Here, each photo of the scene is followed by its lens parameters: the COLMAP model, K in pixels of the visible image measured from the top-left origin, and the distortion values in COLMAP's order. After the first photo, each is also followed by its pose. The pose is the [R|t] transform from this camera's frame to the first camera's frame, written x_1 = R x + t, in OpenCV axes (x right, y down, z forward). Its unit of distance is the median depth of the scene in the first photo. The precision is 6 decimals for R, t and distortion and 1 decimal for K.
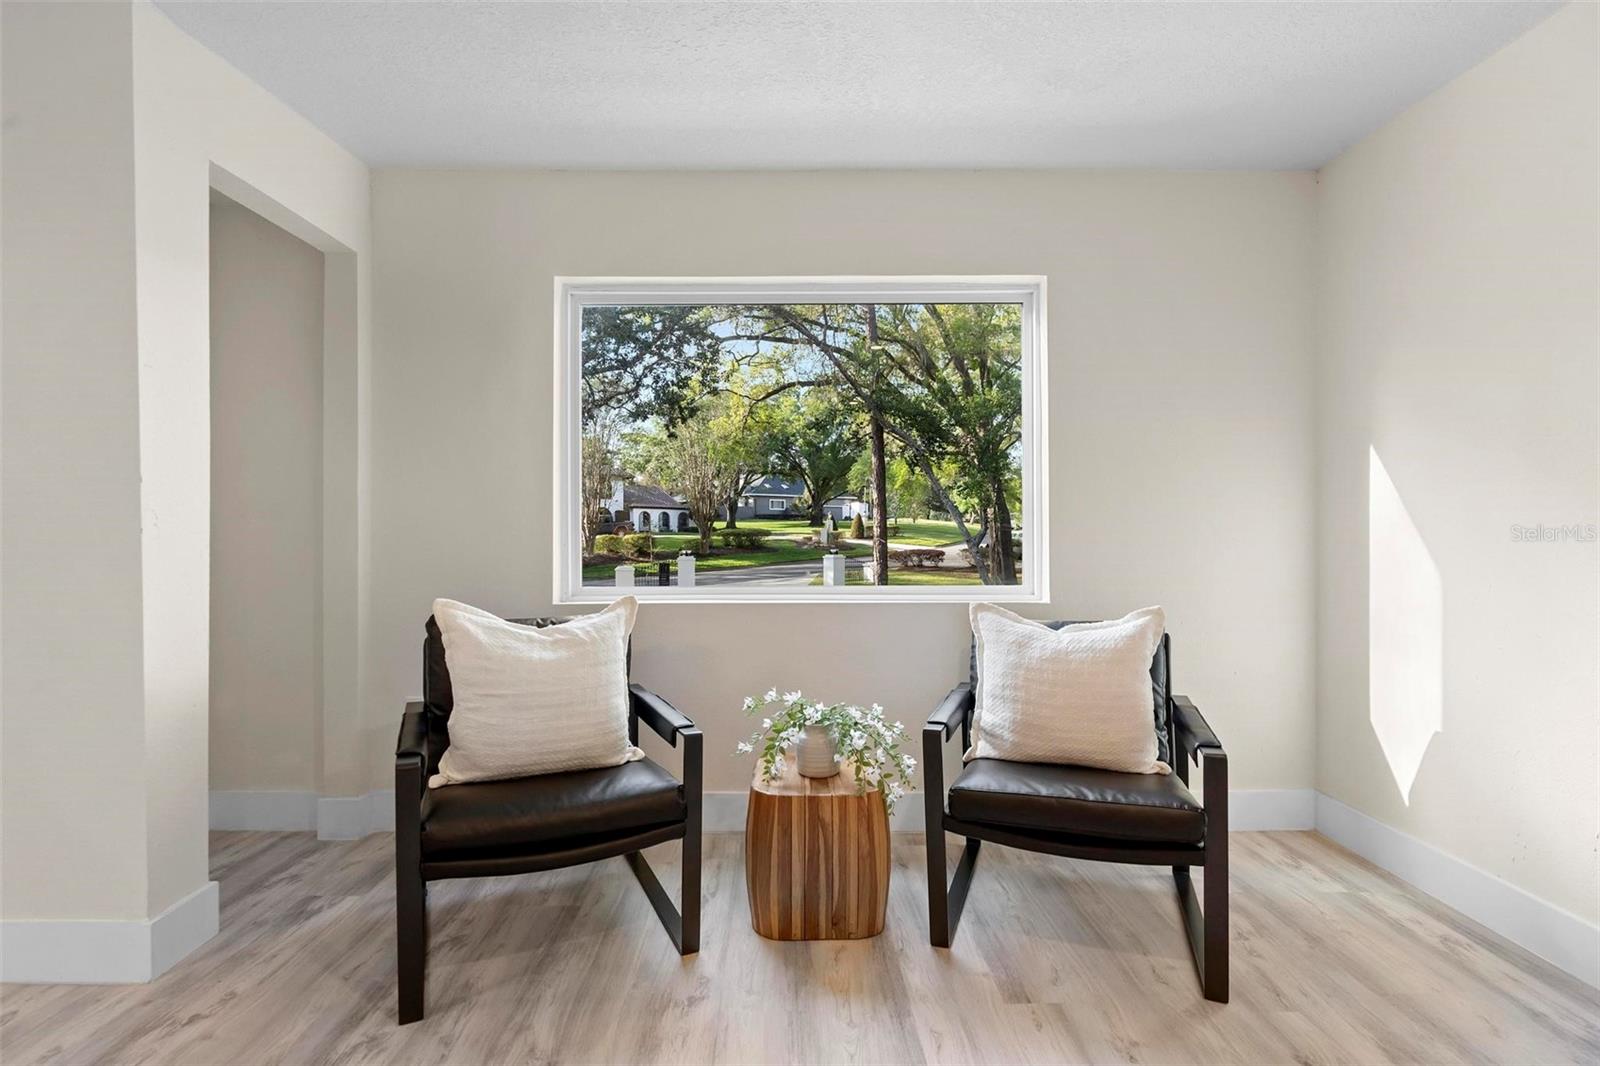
lens RADIAL K [[721.6, 0, 779.8], [0, 721.6, 535.3], [0, 0, 1]] dist [-0.010389, 0.005563]
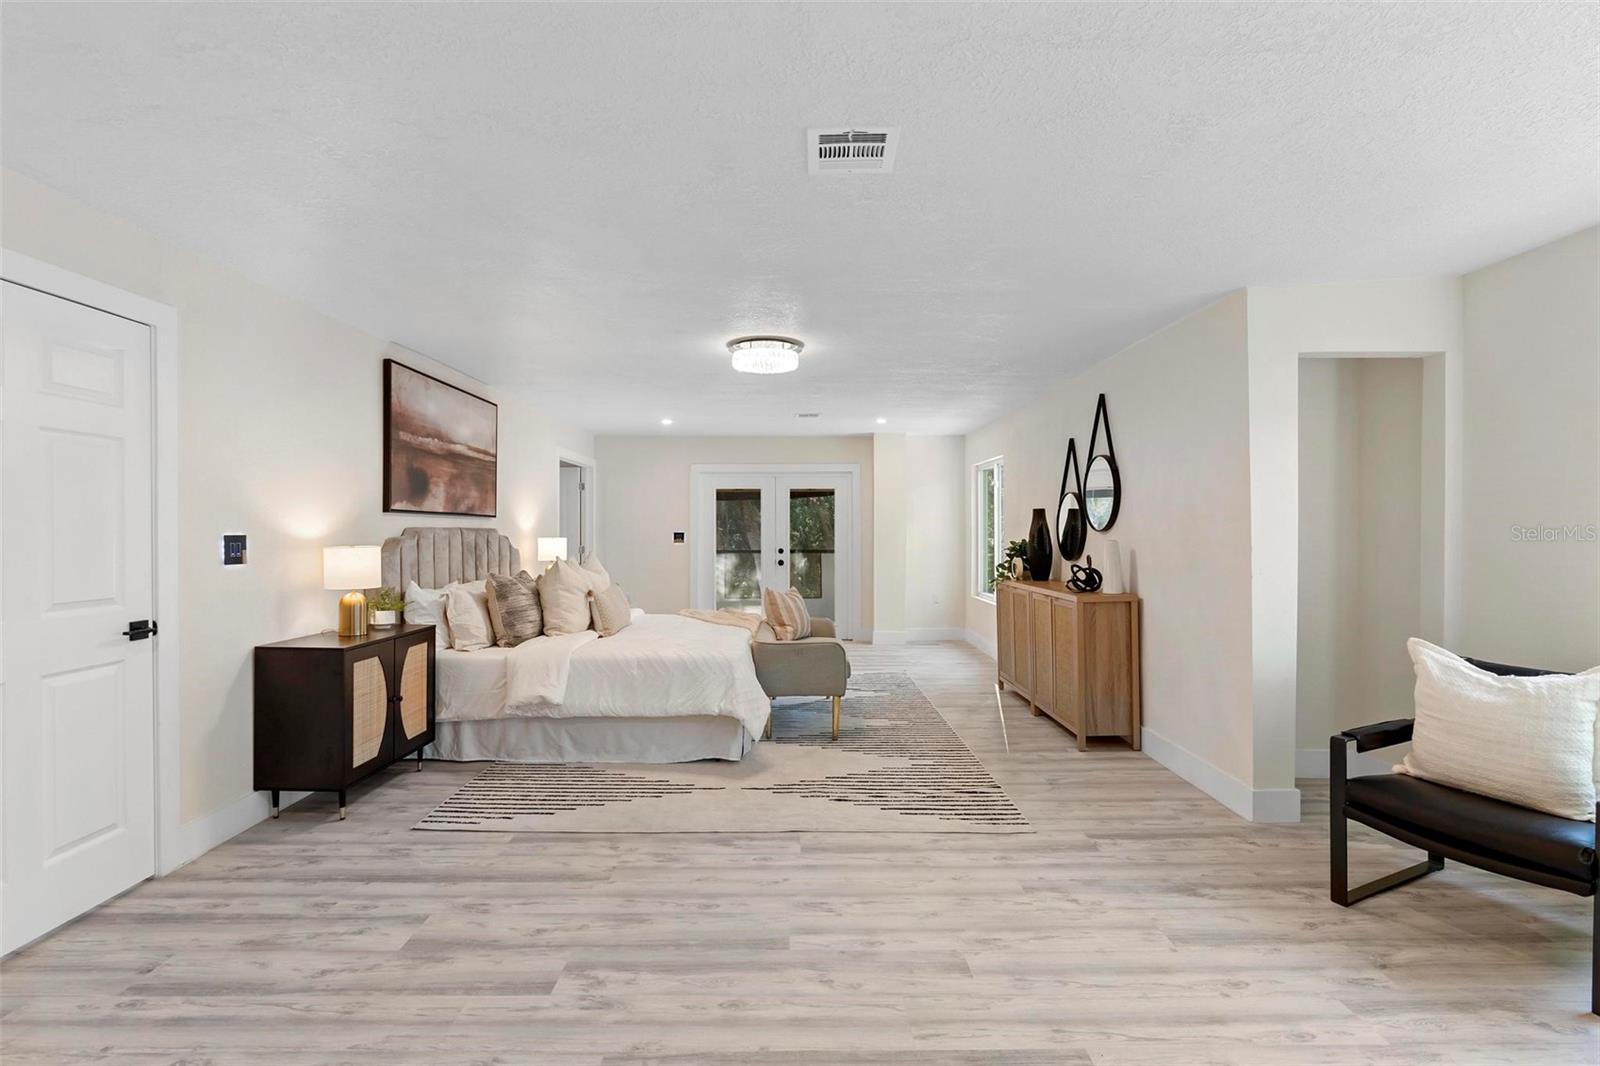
lens RADIAL K [[721.6, 0, 779.8], [0, 721.6, 535.3], [0, 0, 1]] dist [-0.010389, 0.005563]
pose [[-0.026289, 0.004813, -0.999643, 0.934066], [0.000705, 0.999988, 0.004796, -0.114873], [0.999654, -0.000579, -0.026292, -0.151153]]
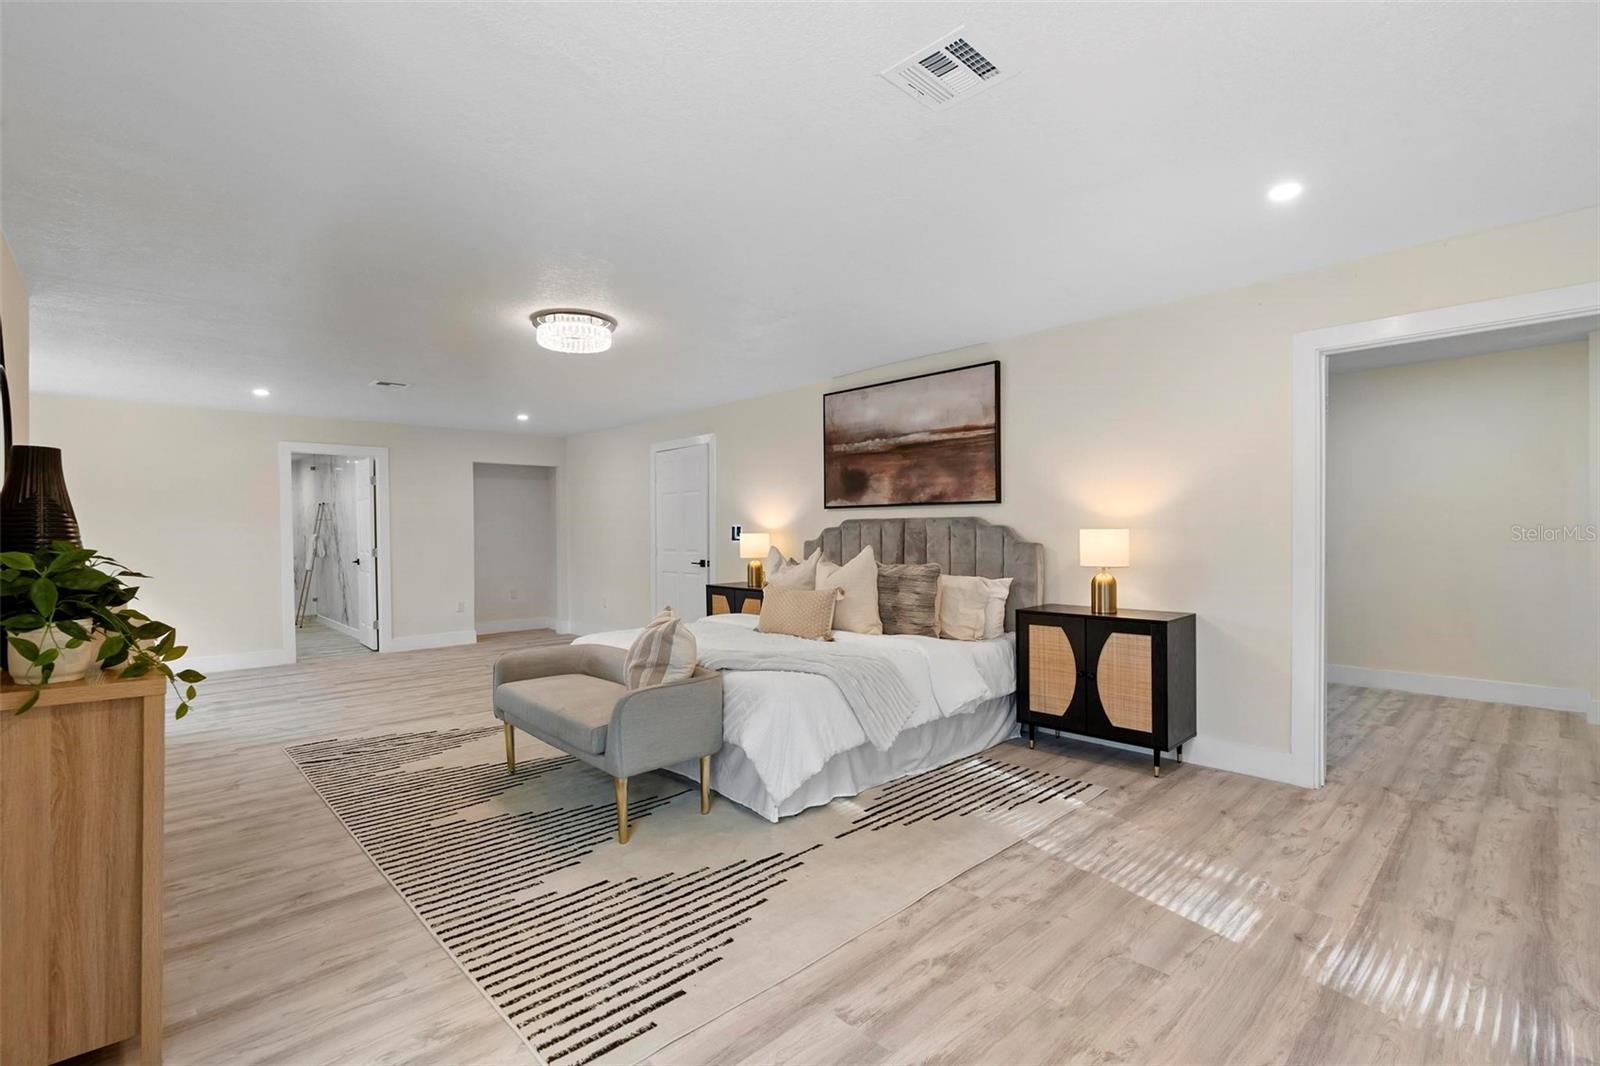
lens RADIAL K [[721.6, 0, 779.8], [0, 721.6, 535.3], [0, 0, 1]] dist [-0.010389, 0.005563]
pose [[-0.672202, -0.000194, 0.740368, -2.384079], [0.005762, 0.999968, 0.005494, -0.091784], [-0.740345, 0.007959, -0.672180, 0.532641]]
